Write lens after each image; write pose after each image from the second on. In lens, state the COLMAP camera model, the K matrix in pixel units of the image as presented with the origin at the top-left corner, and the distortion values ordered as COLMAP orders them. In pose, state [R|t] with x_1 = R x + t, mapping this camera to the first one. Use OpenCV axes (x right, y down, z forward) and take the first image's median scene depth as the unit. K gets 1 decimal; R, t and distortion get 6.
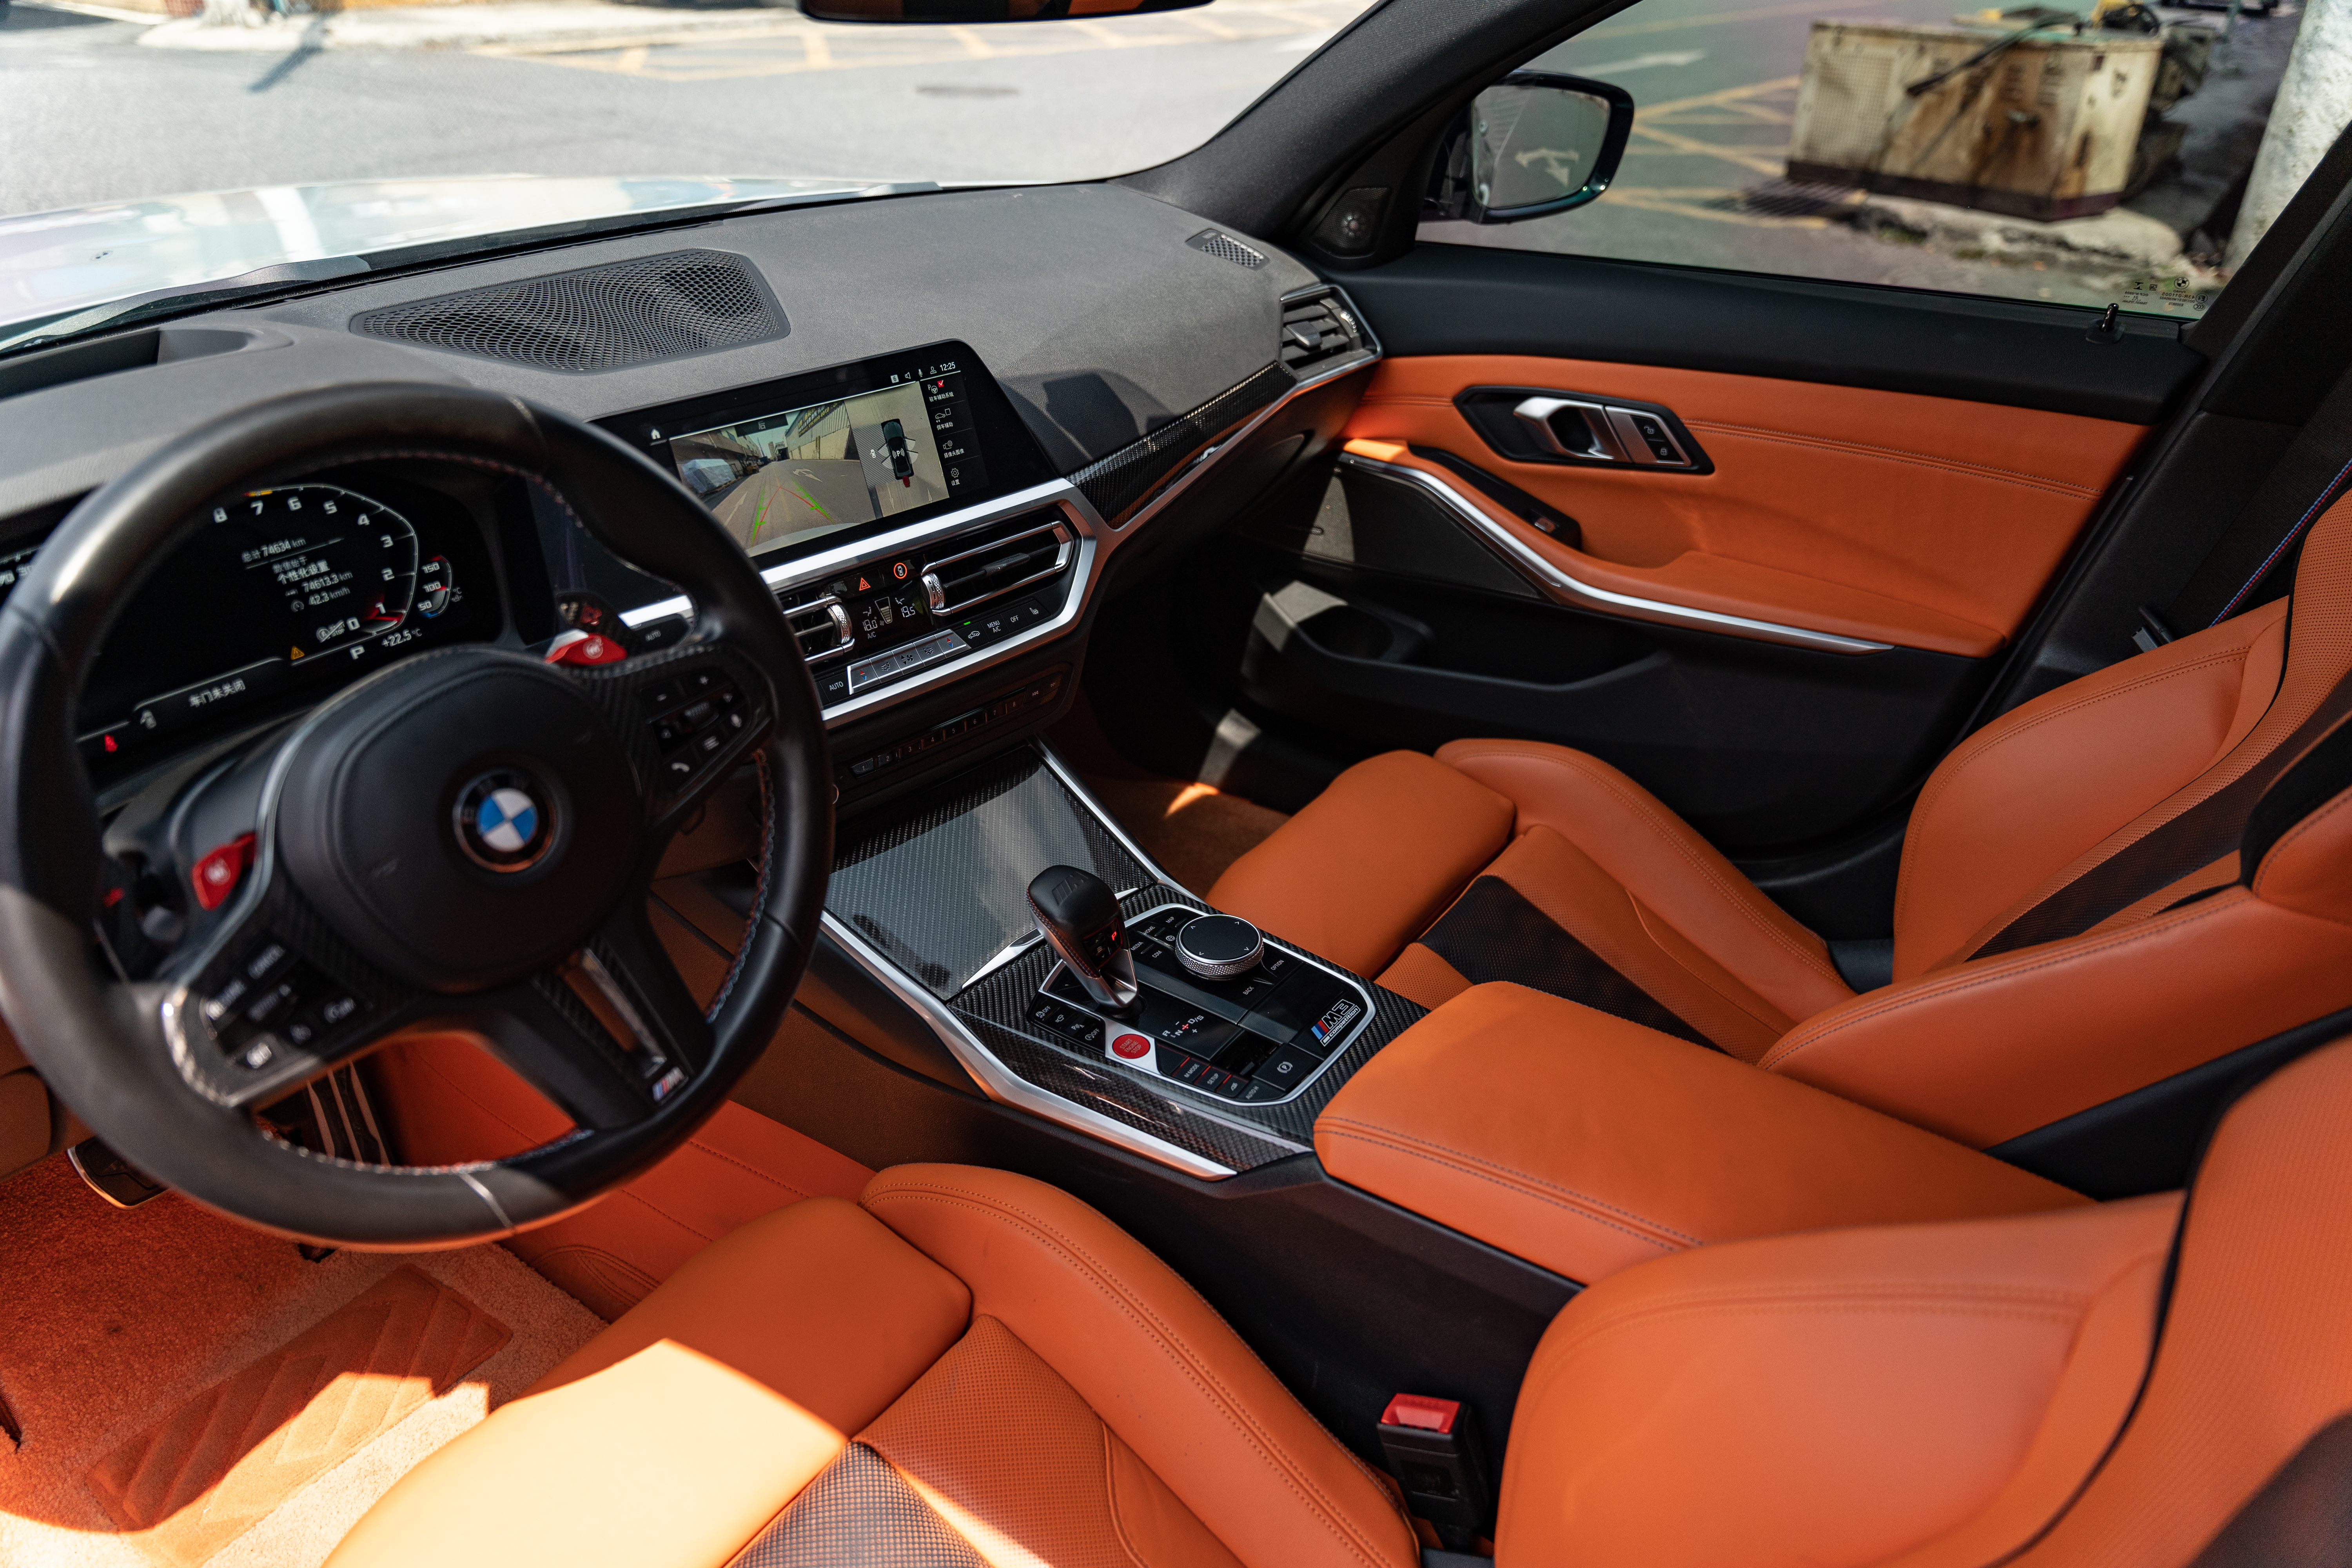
lens RADIAL K [[1601.5, 0, 1211.7], [0, 1601.5, 783.7], [0, 0, 1]] dist [-0.002288, -0.006216]
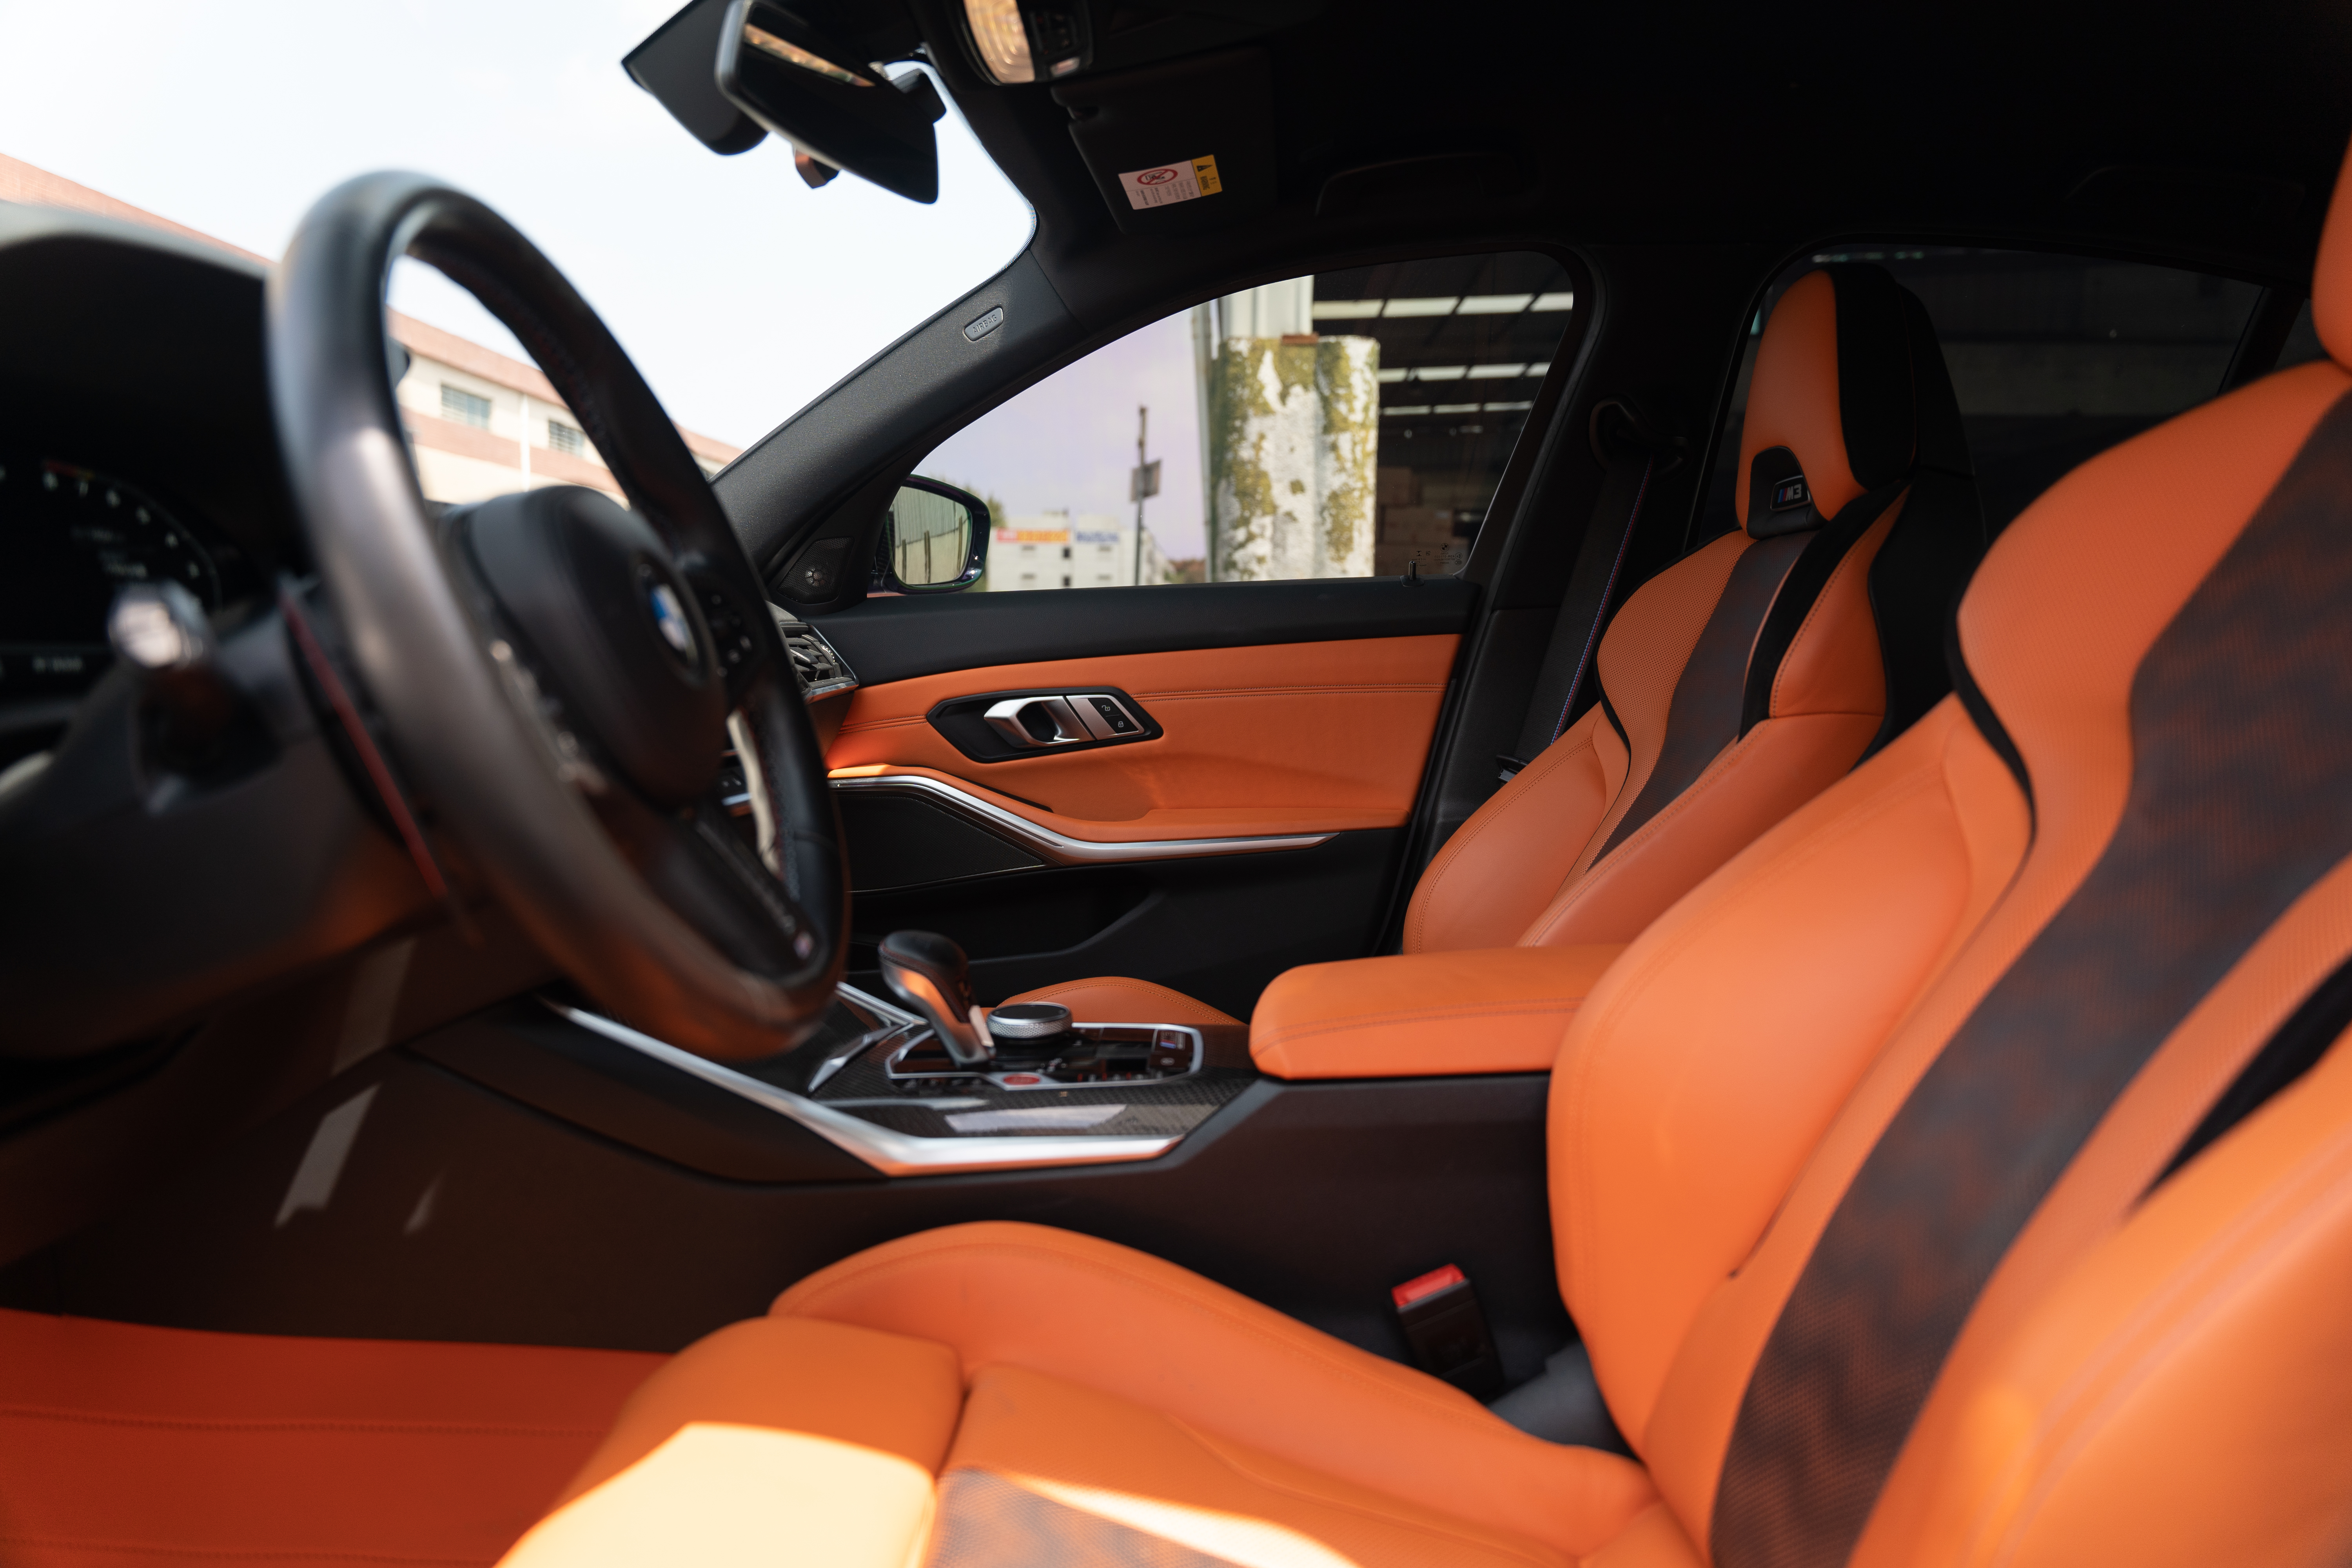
lens RADIAL K [[1601.5, 0, 1211.7], [0, 1601.5, 783.7], [0, 0, 1]] dist [-0.002288, -0.006216]
pose [[0.822034, -0.072770, 0.564769, -0.427653], [0.306376, 0.892533, -0.330935, 0.312196], [-0.479993, 0.445072, 0.755988, 0.099838]]
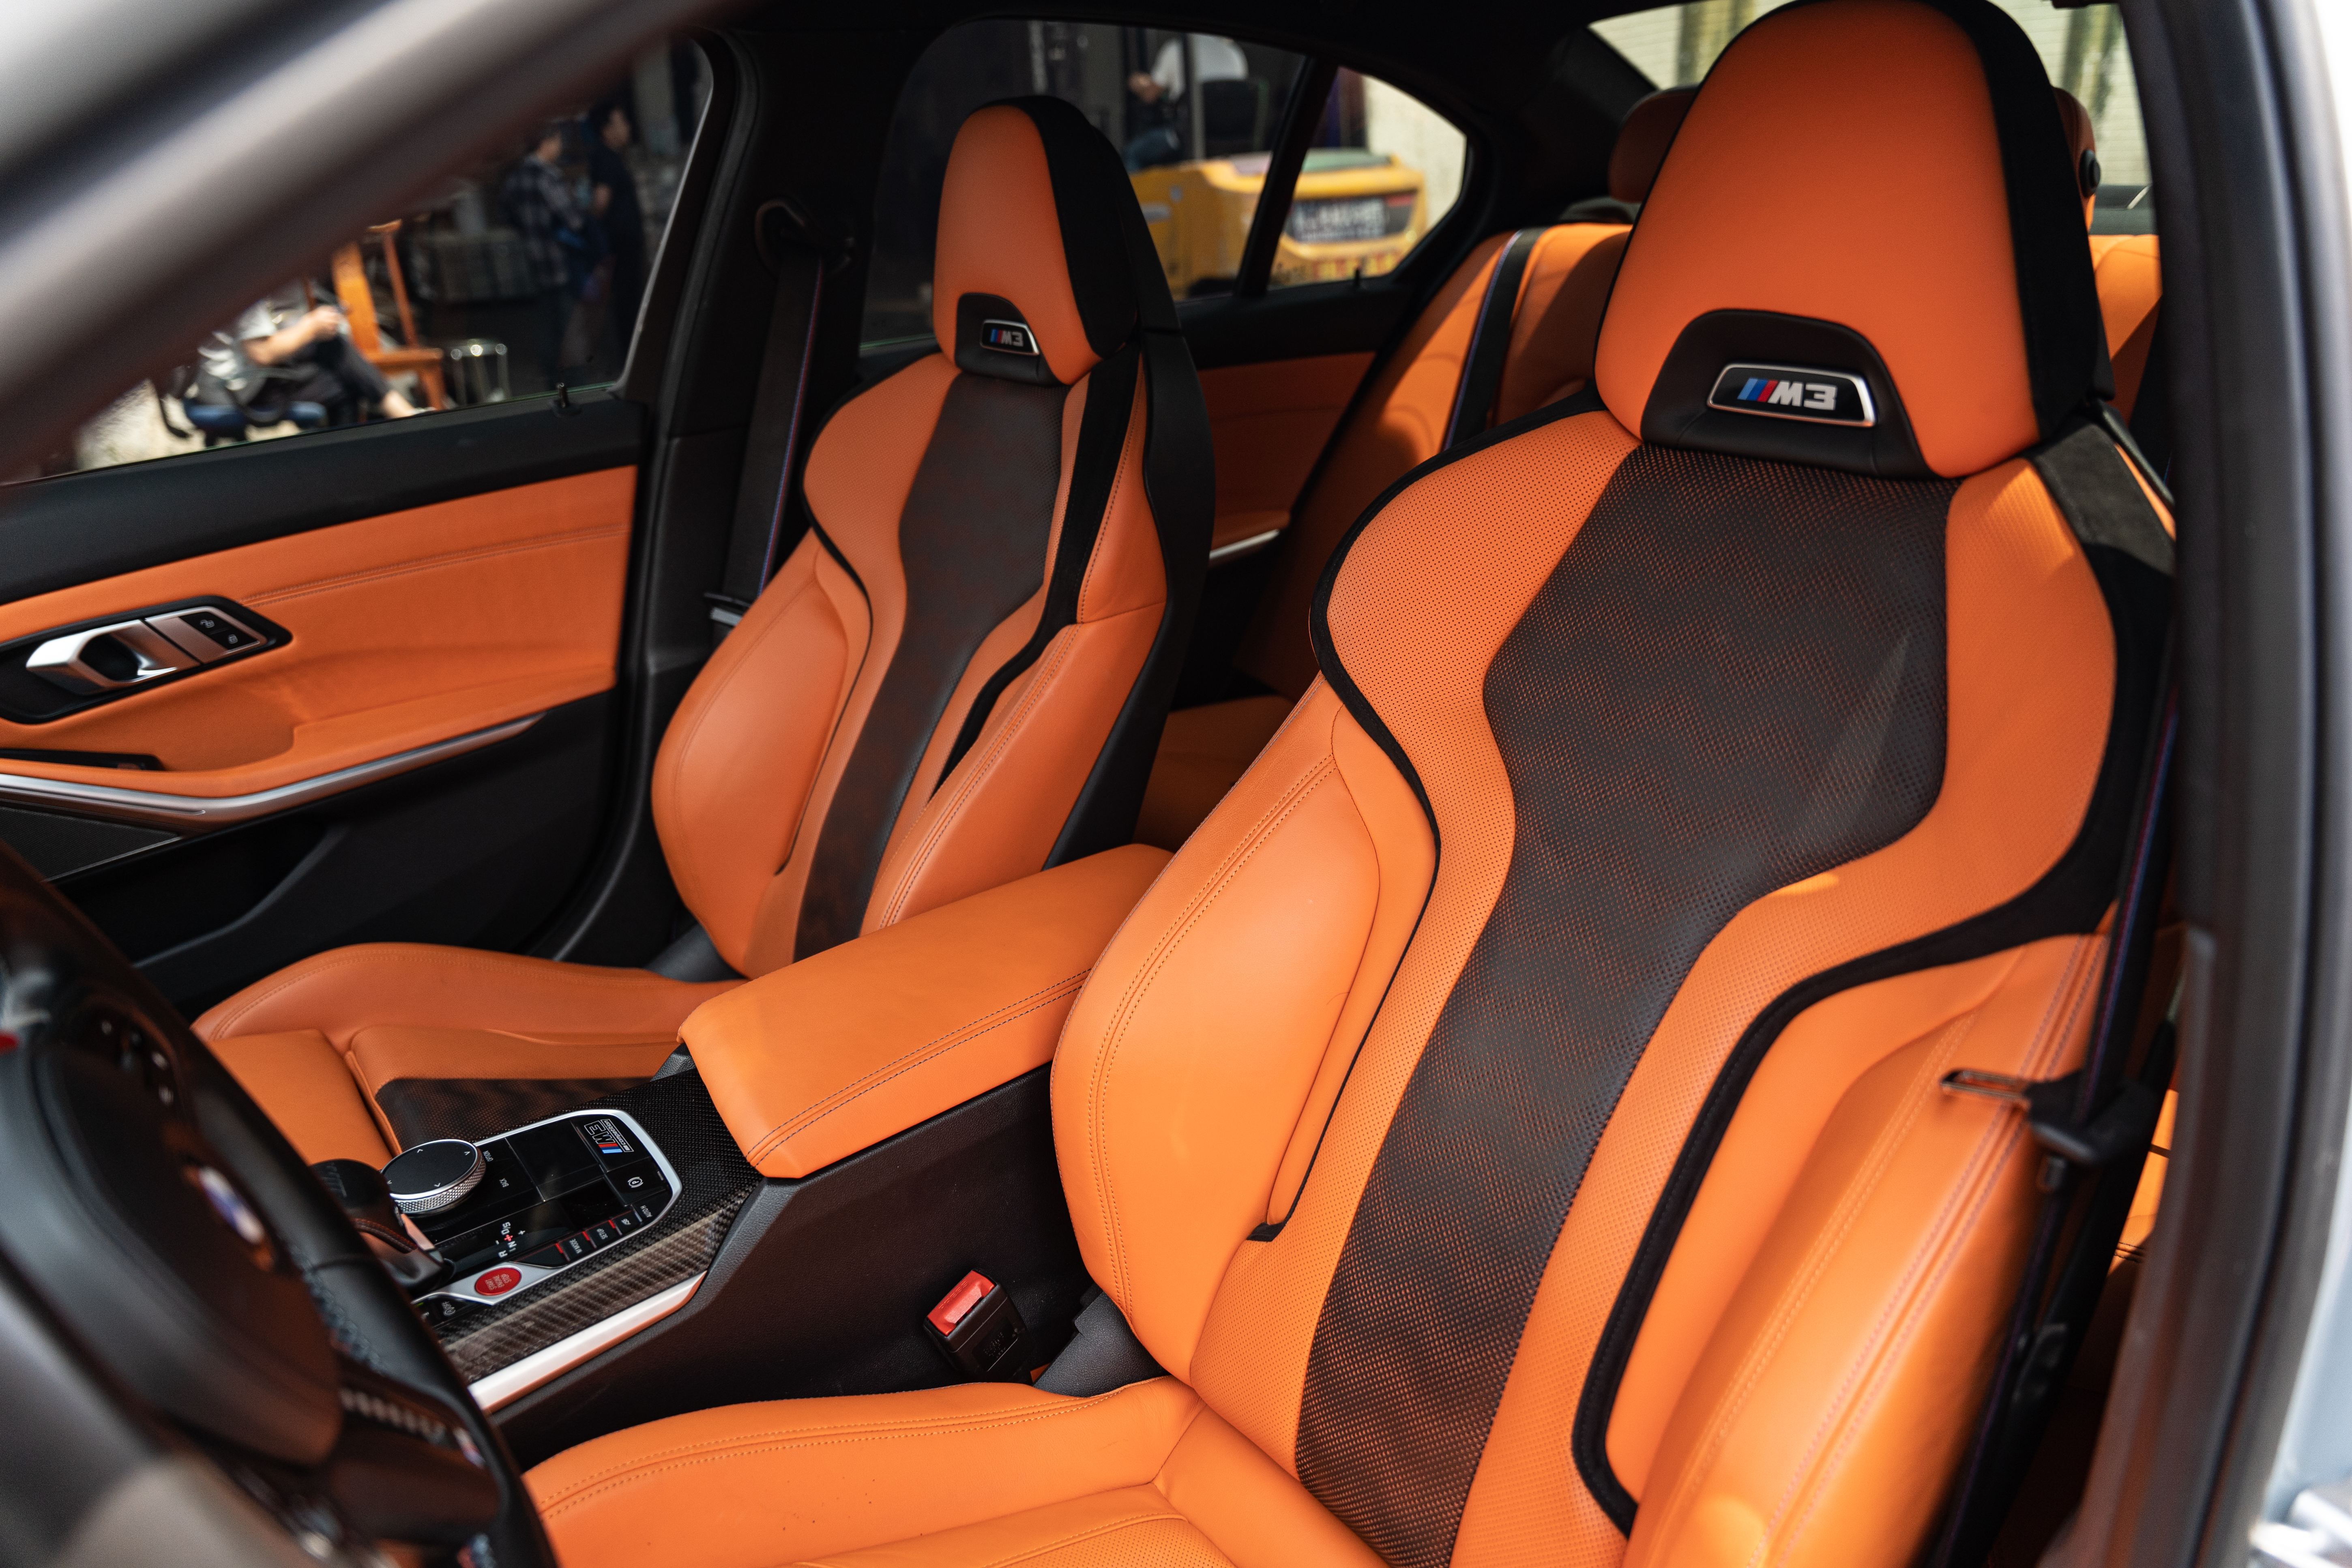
lens RADIAL K [[1601.4, 0, 1211.7], [0, 1601.4, 783.7], [0, 0, 1]] dist [-0.002288, -0.006216]
pose [[0.307938, -0.390836, 0.867422, -0.496183], [0.512642, 0.836216, 0.194786, -0.027753], [-0.801482, 0.384695, 0.457862, 0.162630]]
